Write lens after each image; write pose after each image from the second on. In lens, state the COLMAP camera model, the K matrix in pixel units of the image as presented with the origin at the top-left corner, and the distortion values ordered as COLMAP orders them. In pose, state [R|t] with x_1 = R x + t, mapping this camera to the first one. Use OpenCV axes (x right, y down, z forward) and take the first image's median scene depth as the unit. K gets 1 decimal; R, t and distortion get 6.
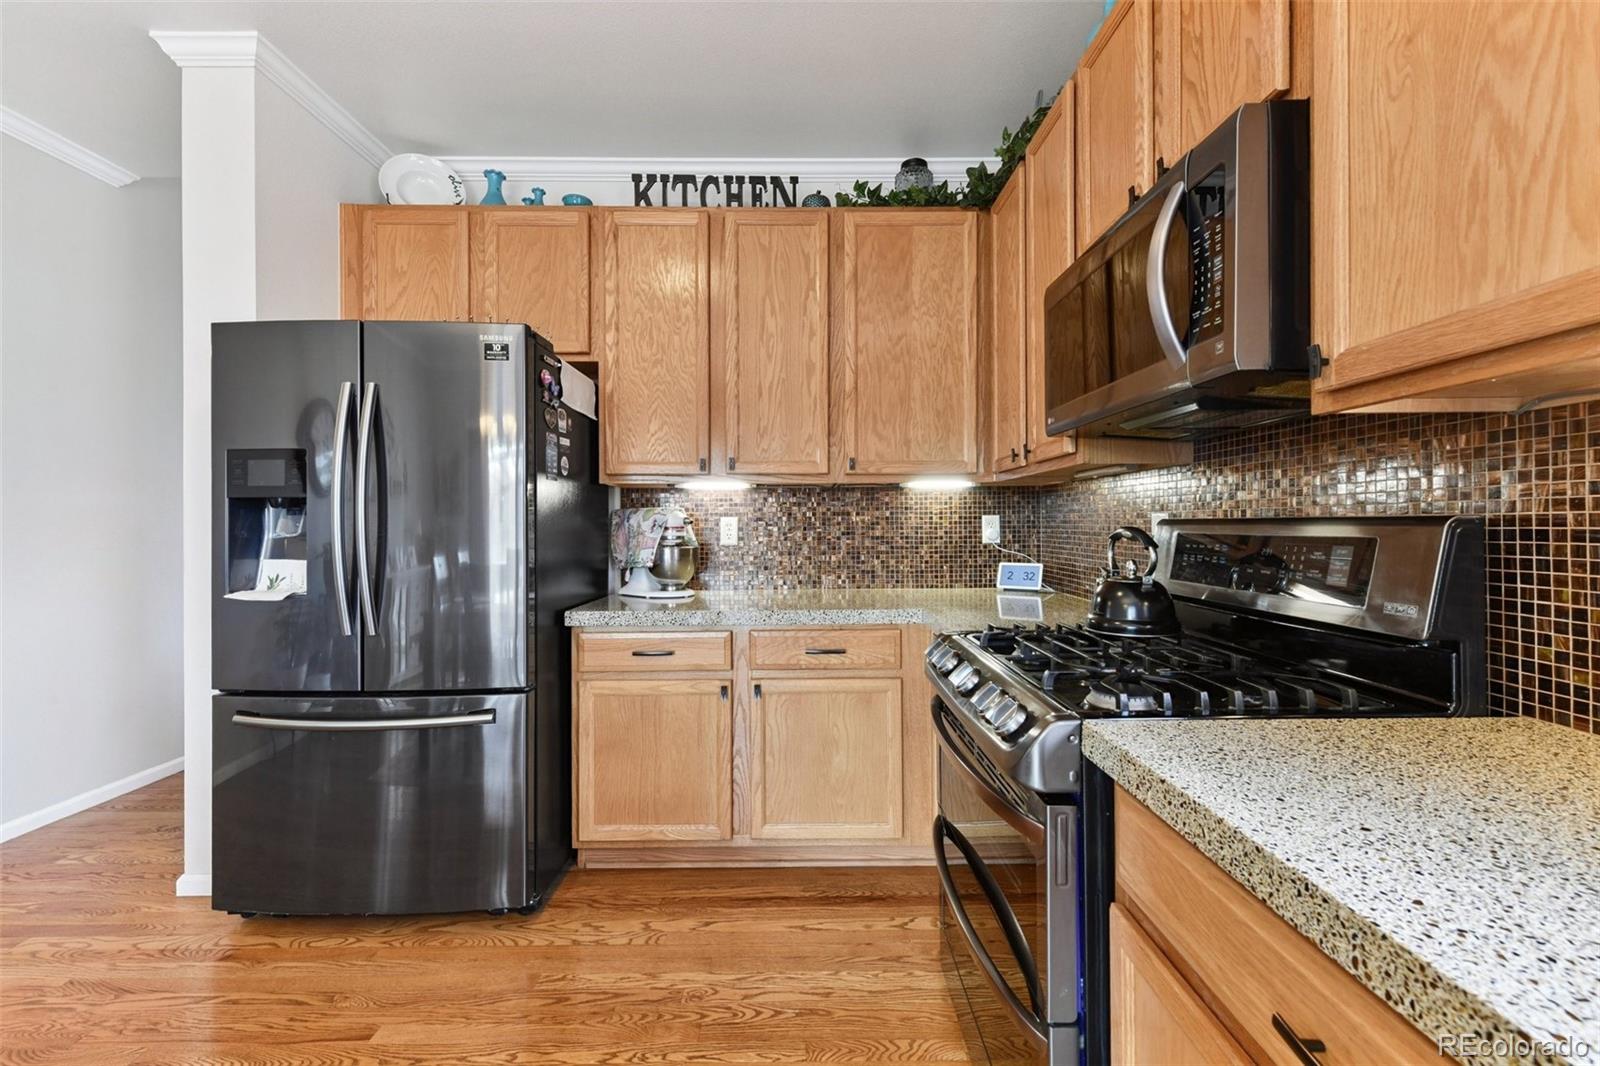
lens RADIAL K [[632.8, 0, 808.8], [0, 632.8, 527.0], [0, 0, 1]] dist [0.010902, -0.002819]
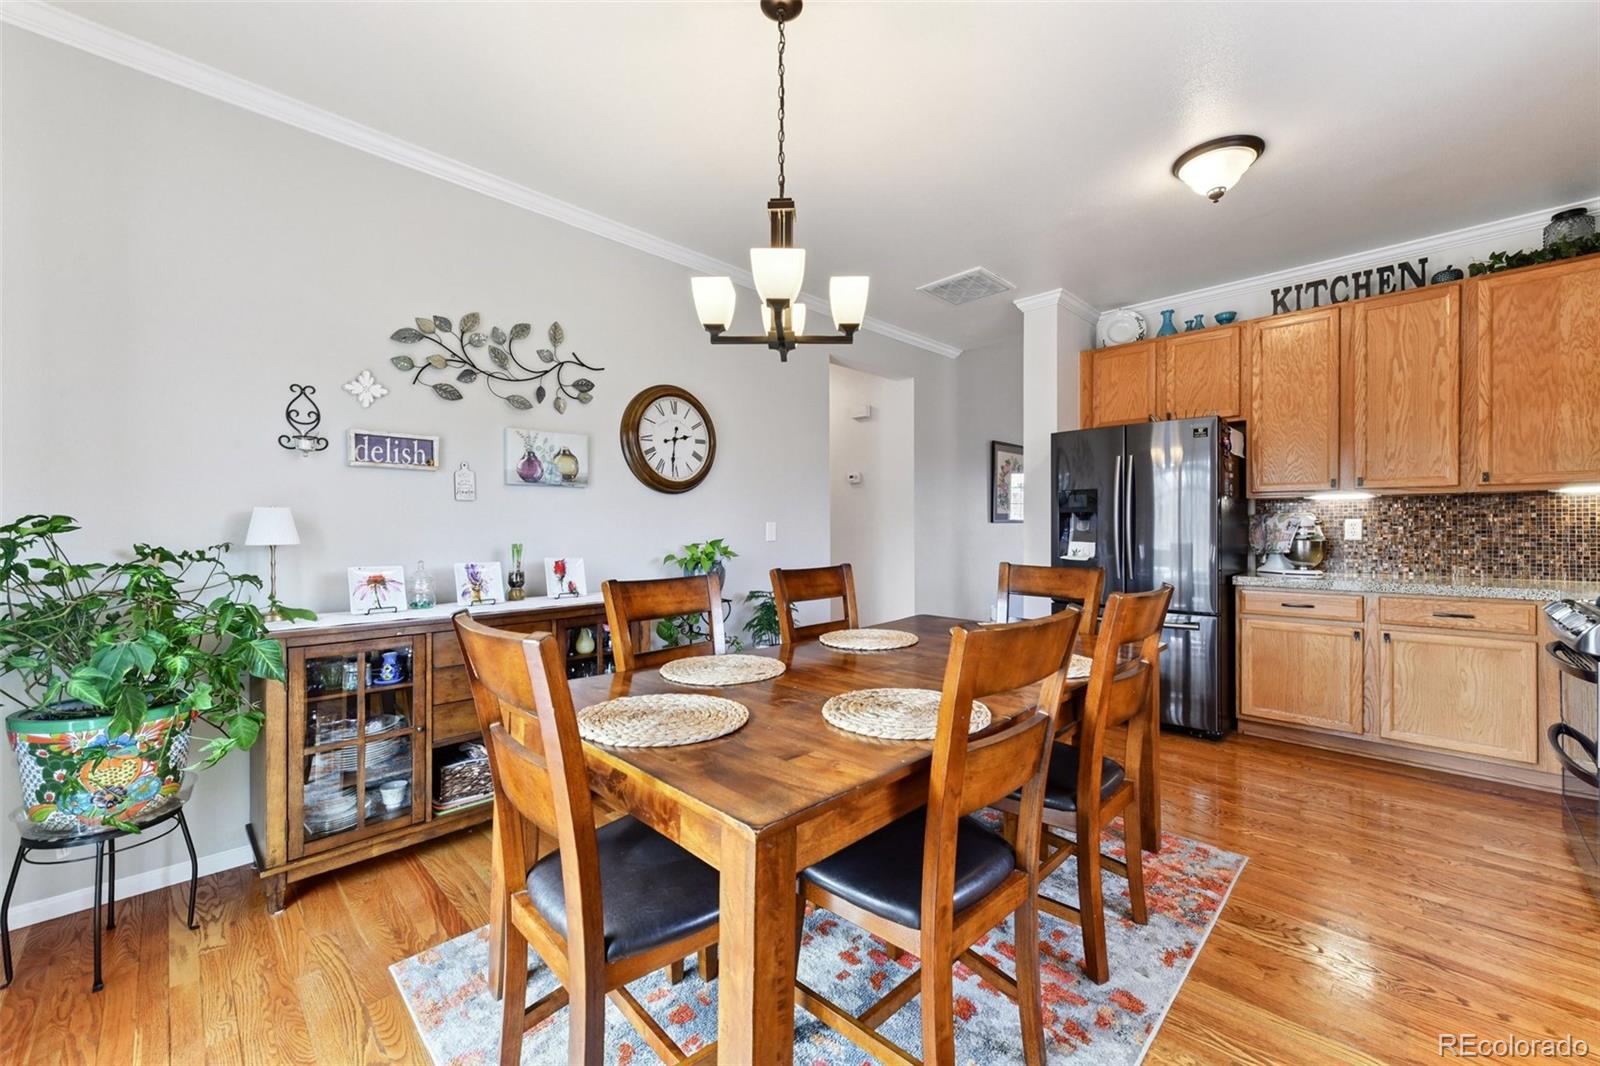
lens RADIAL K [[632.8, 0, 808.8], [0, 632.8, 527.0], [0, 0, 1]] dist [0.010902, -0.002819]
pose [[0.708241, 0.003445, -0.705962, 0.010921], [-0.002854, 0.999994, 0.002017, 0.001967], [0.705965, 0.000587, 0.708246, -0.861544]]
